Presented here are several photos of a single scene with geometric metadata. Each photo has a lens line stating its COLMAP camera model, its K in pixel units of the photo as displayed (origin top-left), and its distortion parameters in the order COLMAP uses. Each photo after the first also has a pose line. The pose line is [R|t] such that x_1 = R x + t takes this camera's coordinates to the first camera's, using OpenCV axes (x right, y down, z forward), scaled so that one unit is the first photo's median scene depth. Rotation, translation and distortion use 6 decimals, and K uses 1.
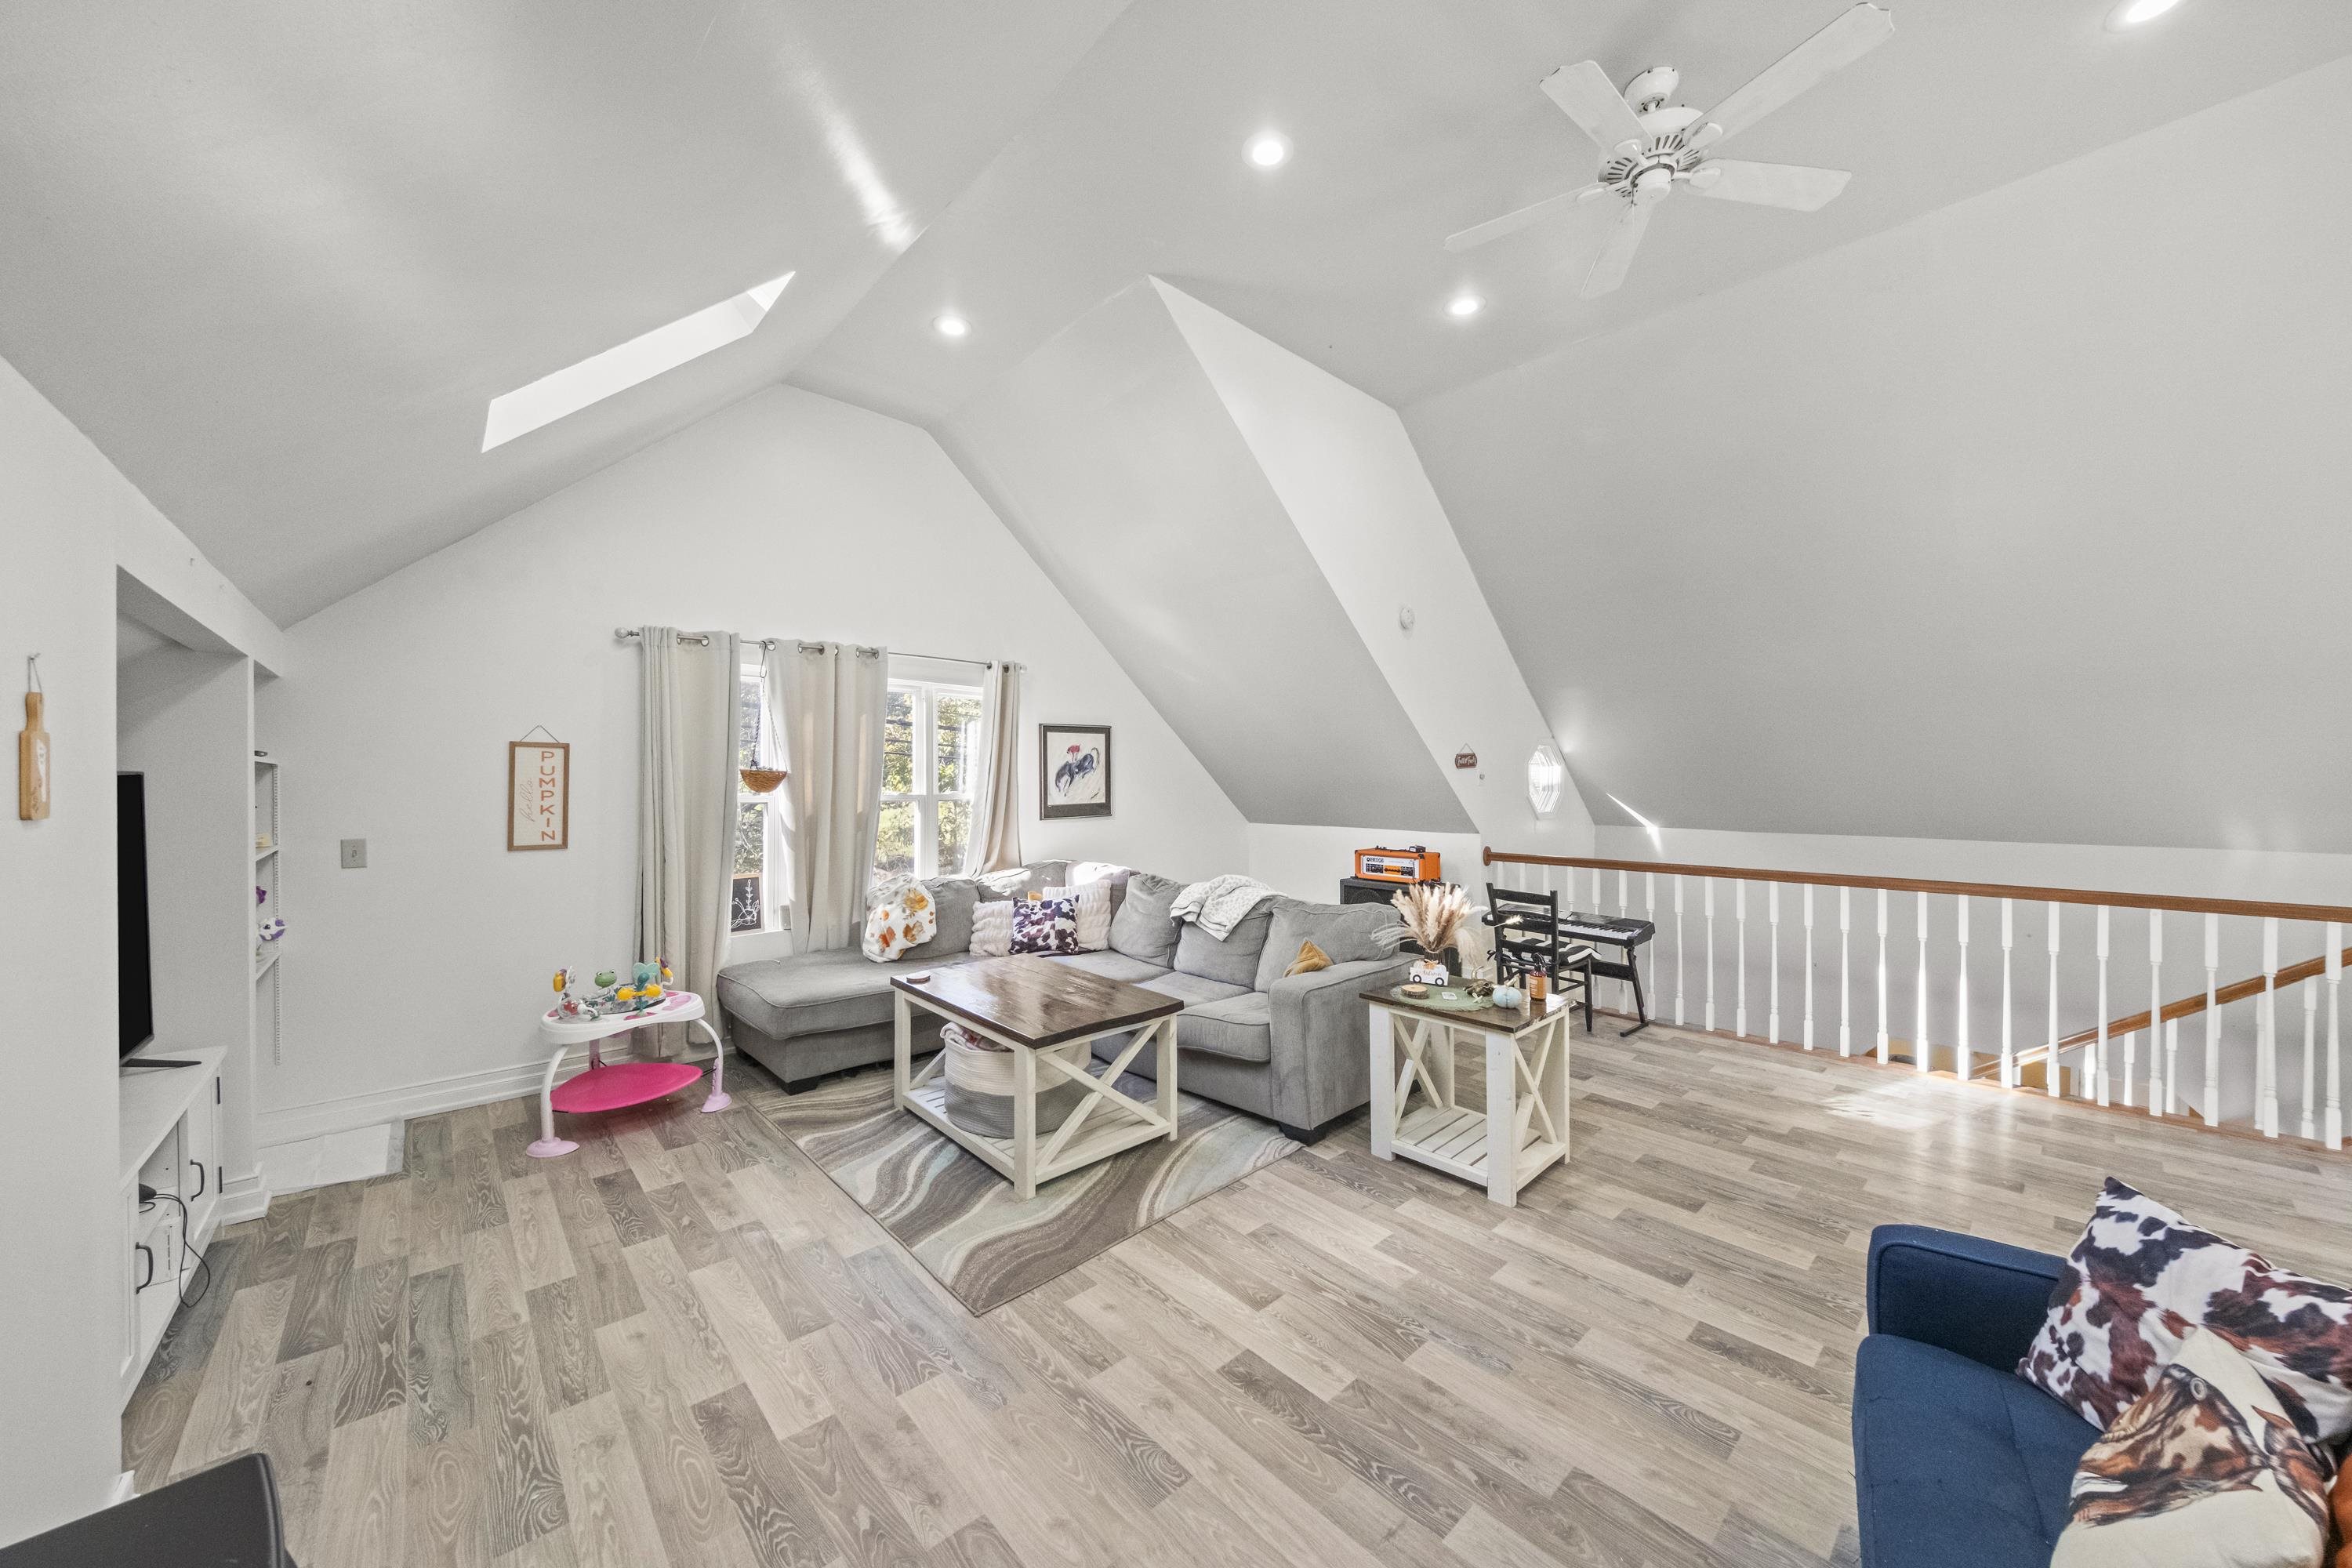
lens RADIAL K [[814.3, 0, 1189.7], [0, 814.3, 780.1], [0, 0, 1]] dist [0.048049, -0.020695]
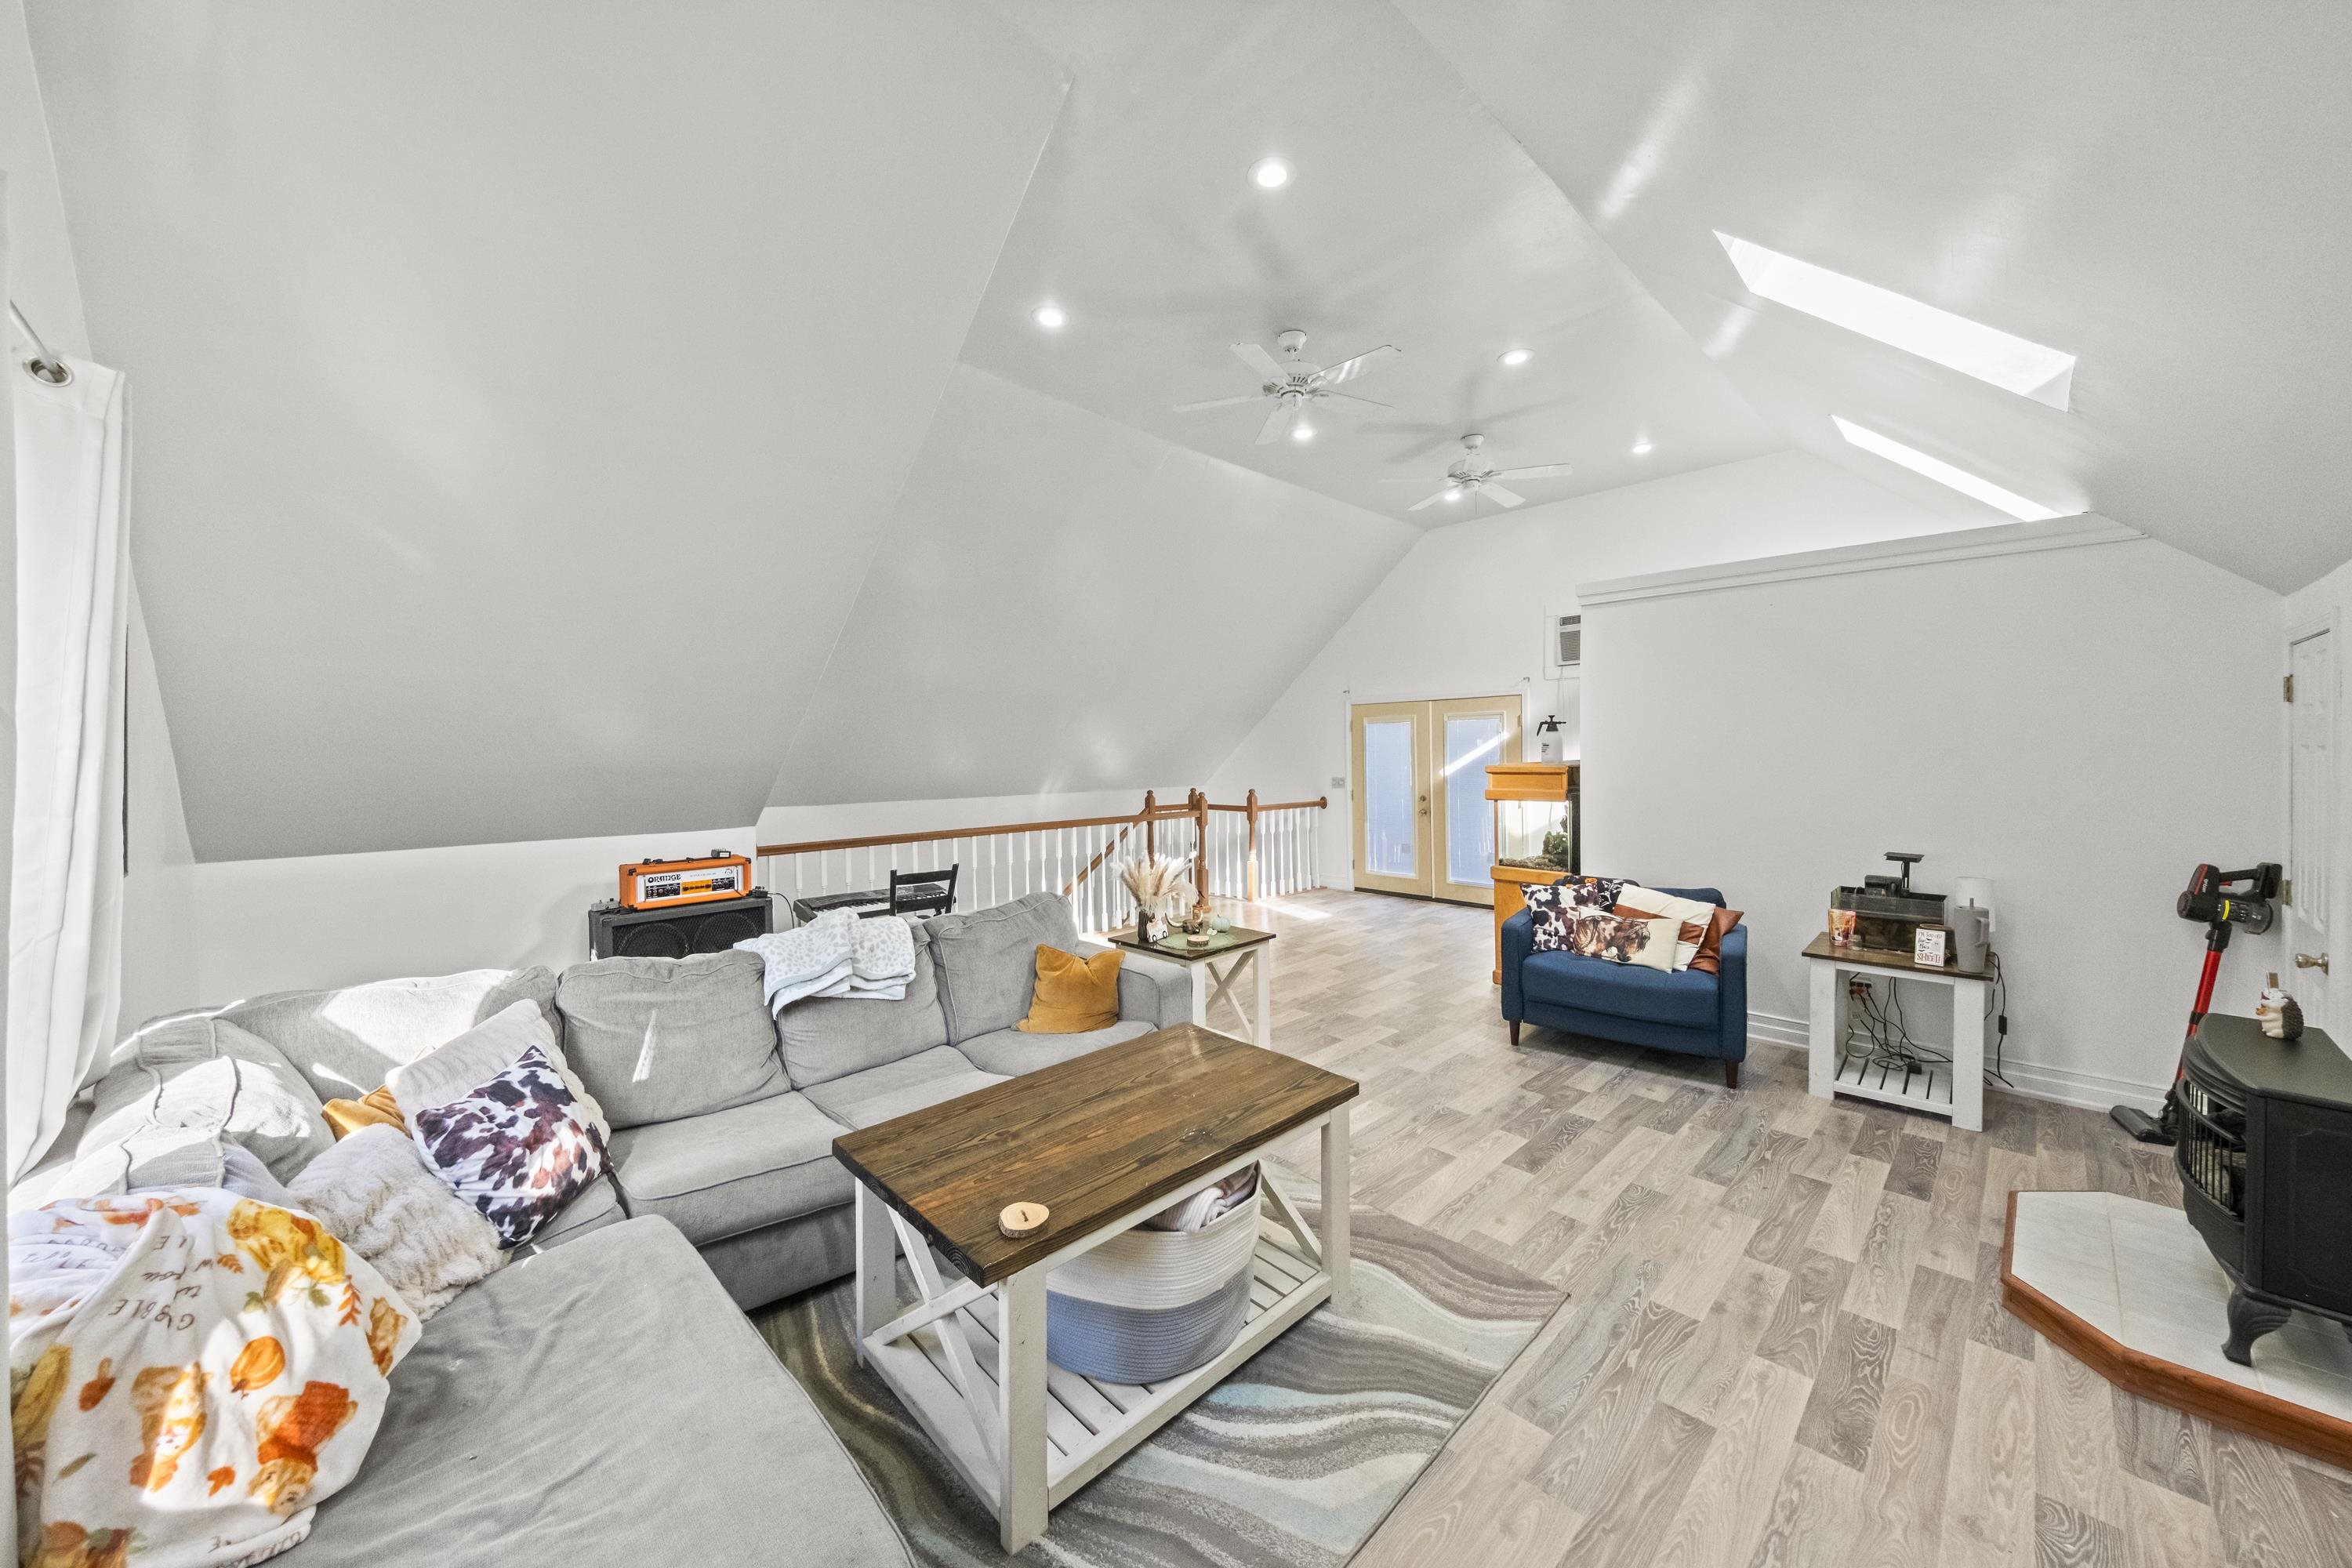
lens RADIAL K [[833.4, 0, 1175.9], [0, 833.4, 745.5], [0, 0, 1]] dist [0.026985, -0.006186]
pose [[-0.021885, 0.006483, 0.999739, -0.798481], [0.006054, 0.999962, -0.006352, -0.011890], [-0.999742, 0.005913, -0.021923, 0.932853]]
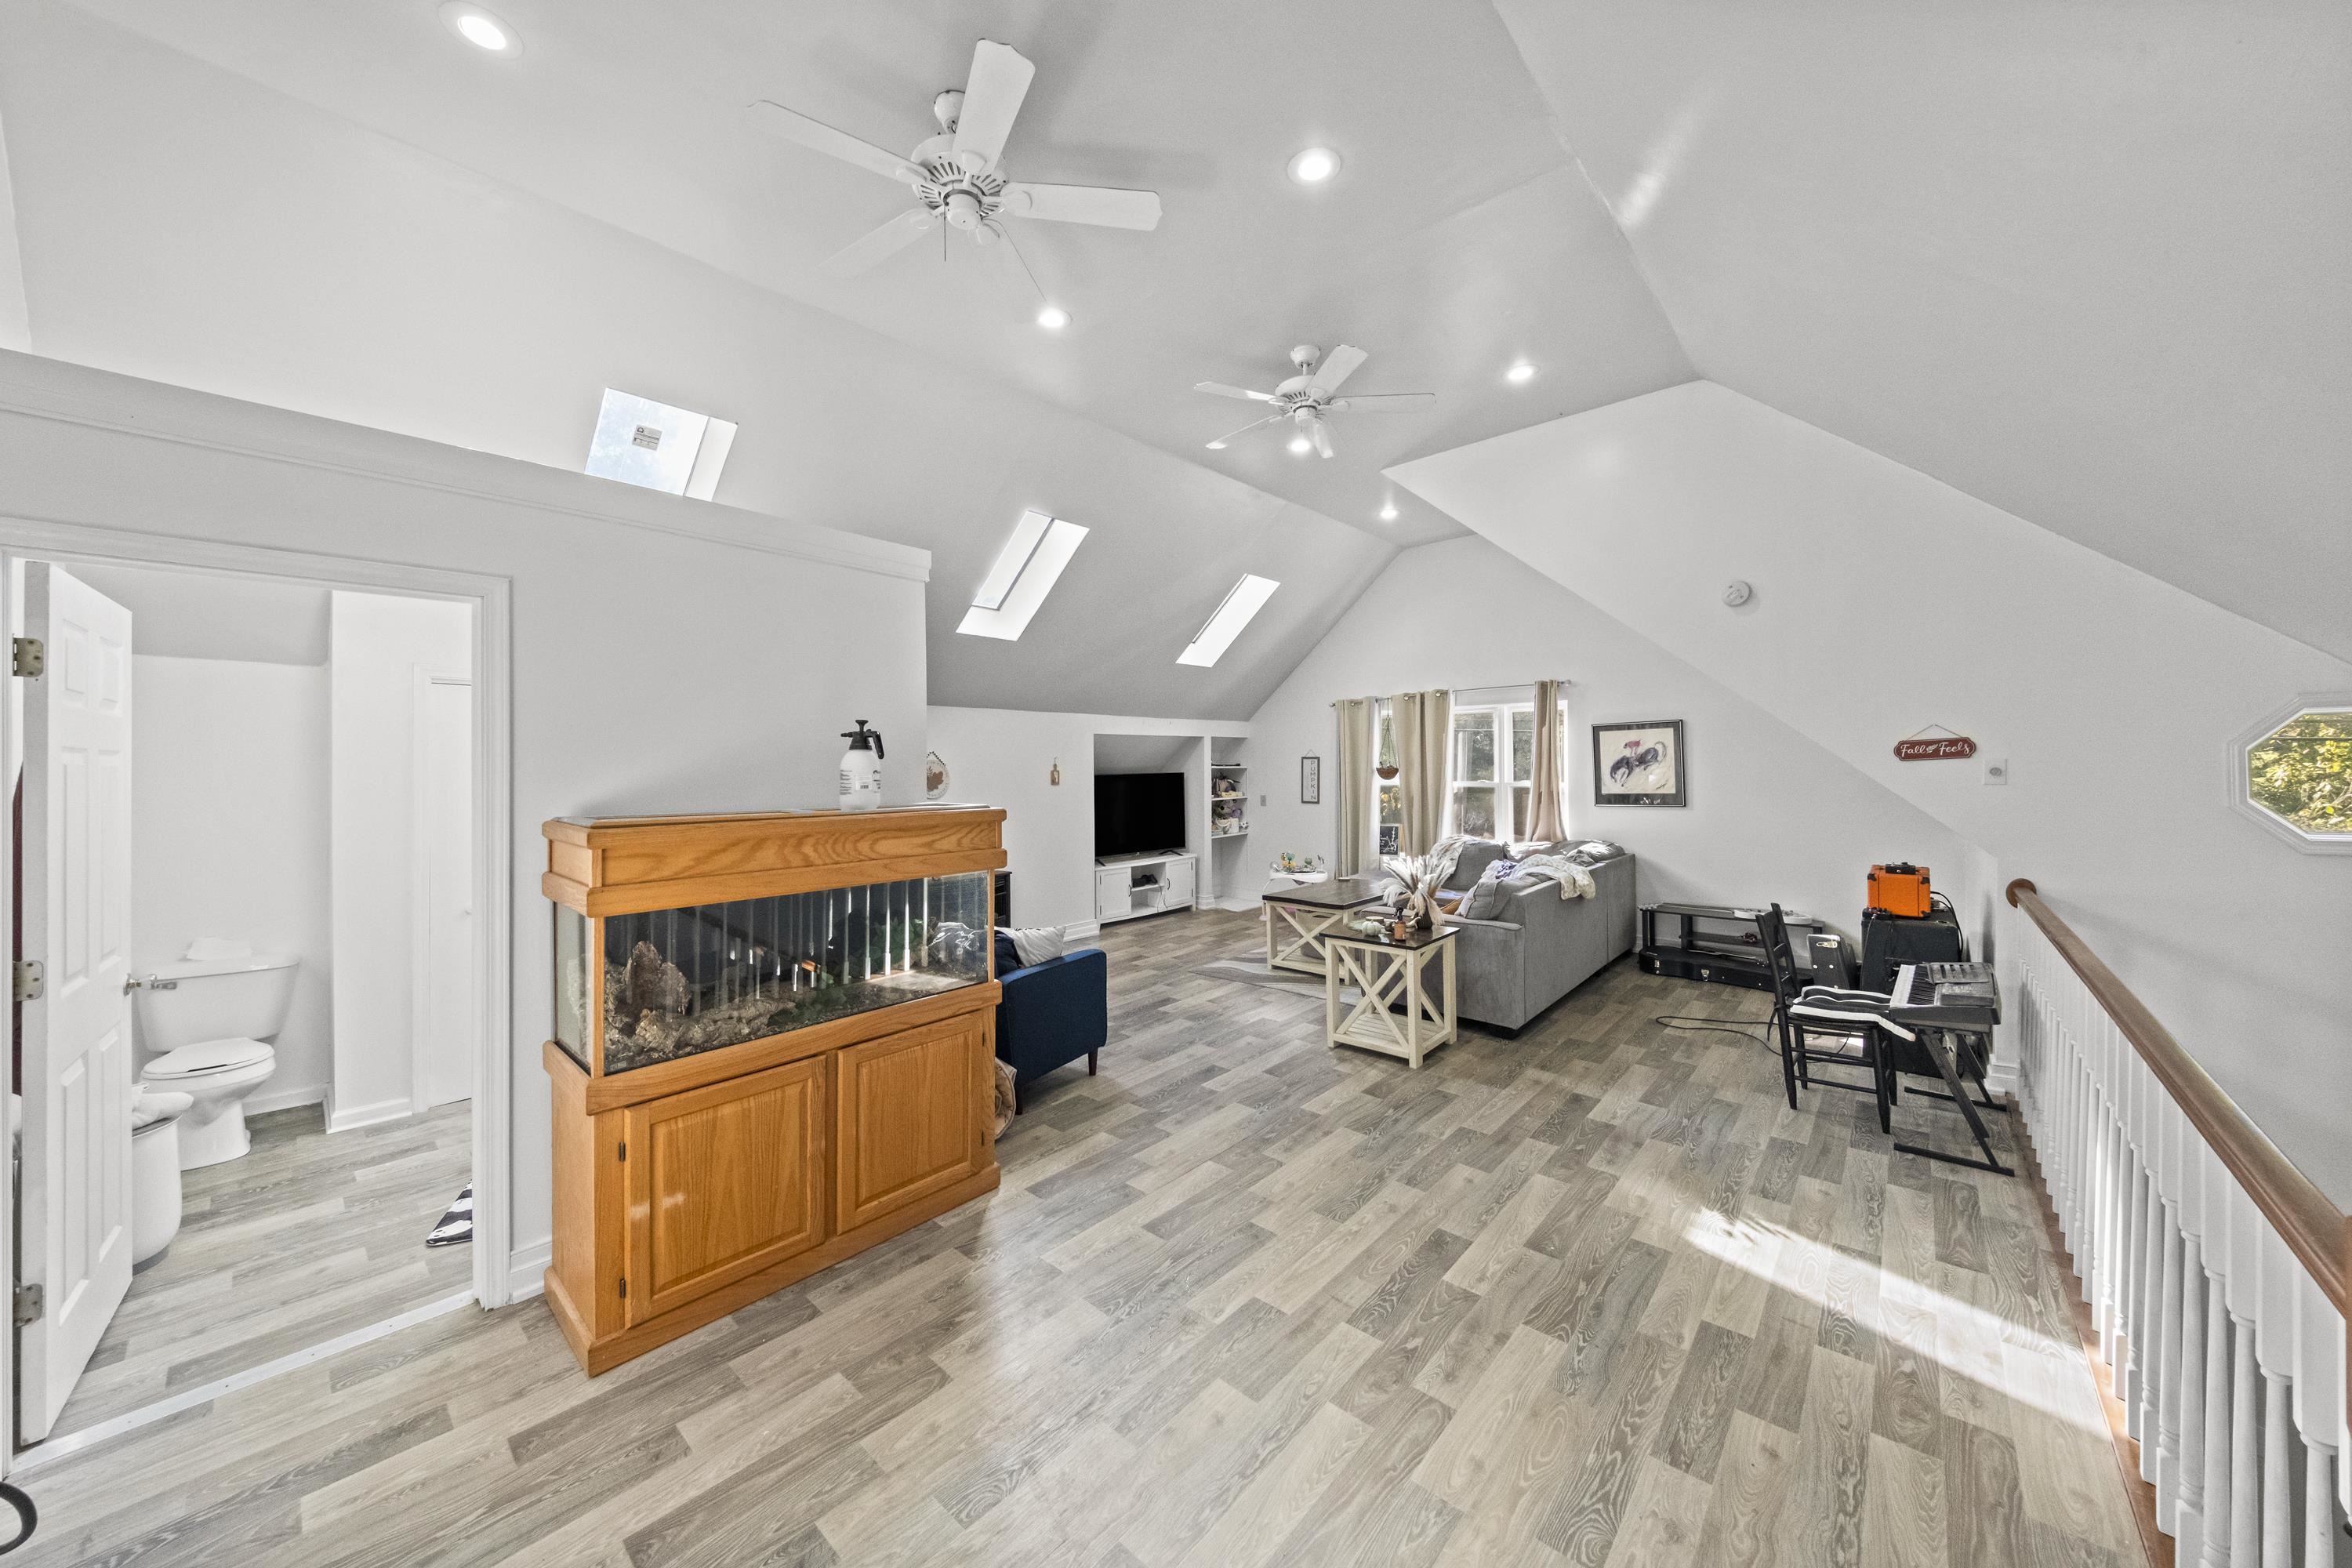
lens RADIAL K [[814.3, 0, 1189.7], [0, 814.3, 780.1], [0, 0, 1]] dist [0.048049, -0.020695]
pose [[0.107499, 0.016265, -0.994072, 1.529597], [0.012661, 0.999763, 0.017728, -0.027498], [0.994125, -0.014492, 0.107268, 0.448761]]
